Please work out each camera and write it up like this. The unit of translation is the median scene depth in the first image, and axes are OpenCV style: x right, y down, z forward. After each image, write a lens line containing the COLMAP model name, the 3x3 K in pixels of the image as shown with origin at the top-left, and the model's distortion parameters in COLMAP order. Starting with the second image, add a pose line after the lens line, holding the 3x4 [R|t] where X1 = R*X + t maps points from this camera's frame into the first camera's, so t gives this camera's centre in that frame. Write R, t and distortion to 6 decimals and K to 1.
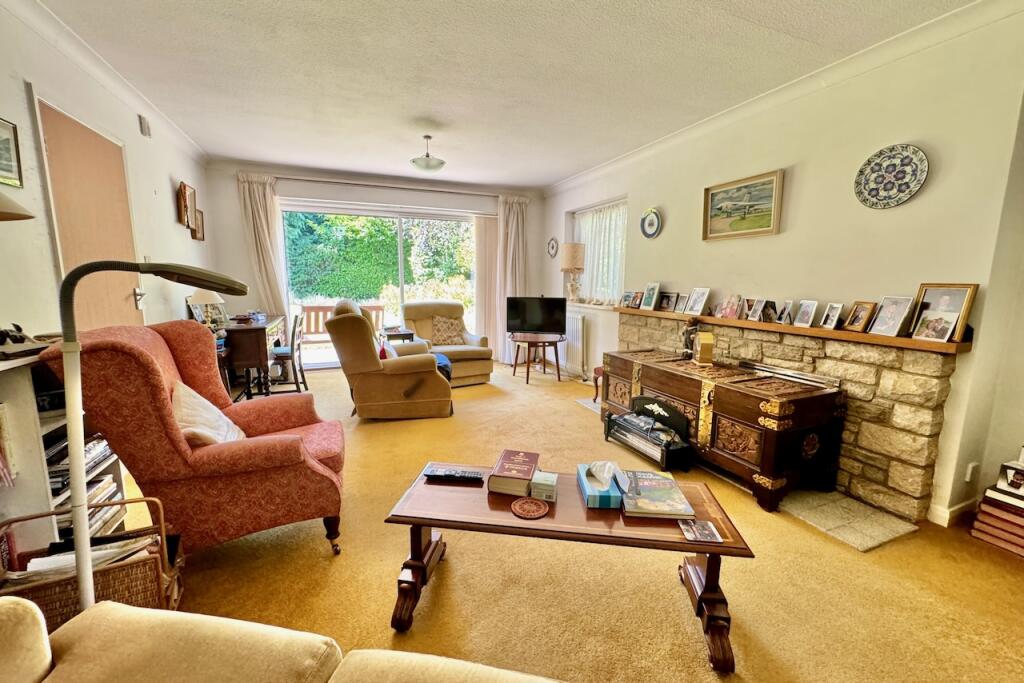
lens RADIAL K [[414.5, 0, 512.0], [0, 414.5, 341.5], [0, 0, 1]] dist [-0.000997, -0.000229]
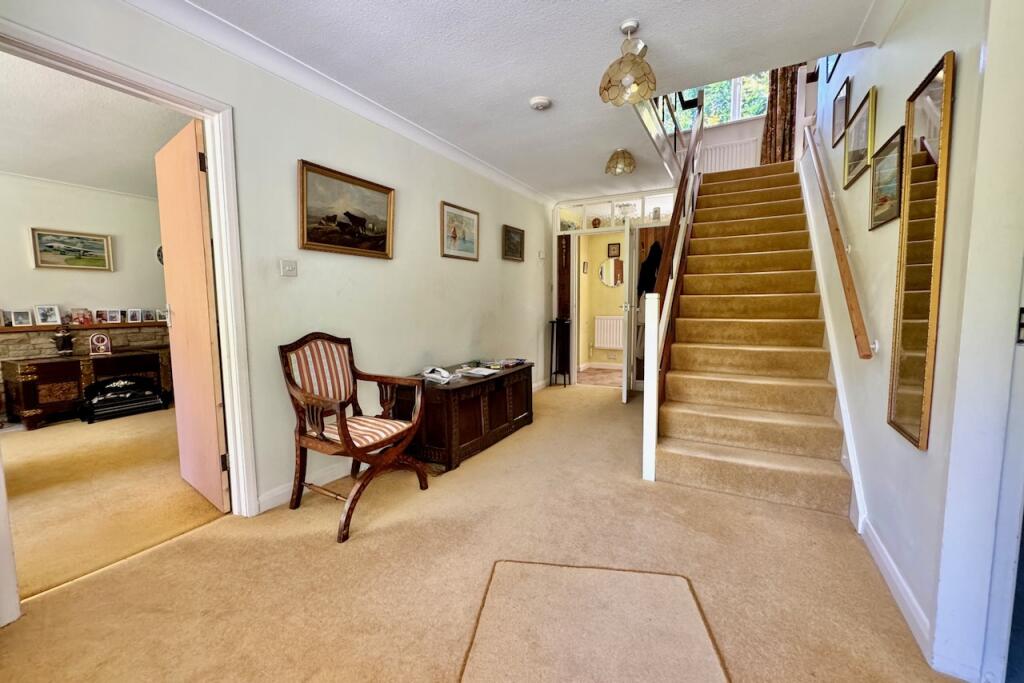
lens RADIAL K [[414.5, 0, 512.0], [0, 414.5, 341.5], [0, 0, 1]] dist [-0.000997, -0.000229]
pose [[-0.631010, -0.067202, 0.772859, -1.551051], [0.124512, 0.974552, 0.186399, -0.080408], [-0.765718, 0.213850, -0.606585, 0.732685]]
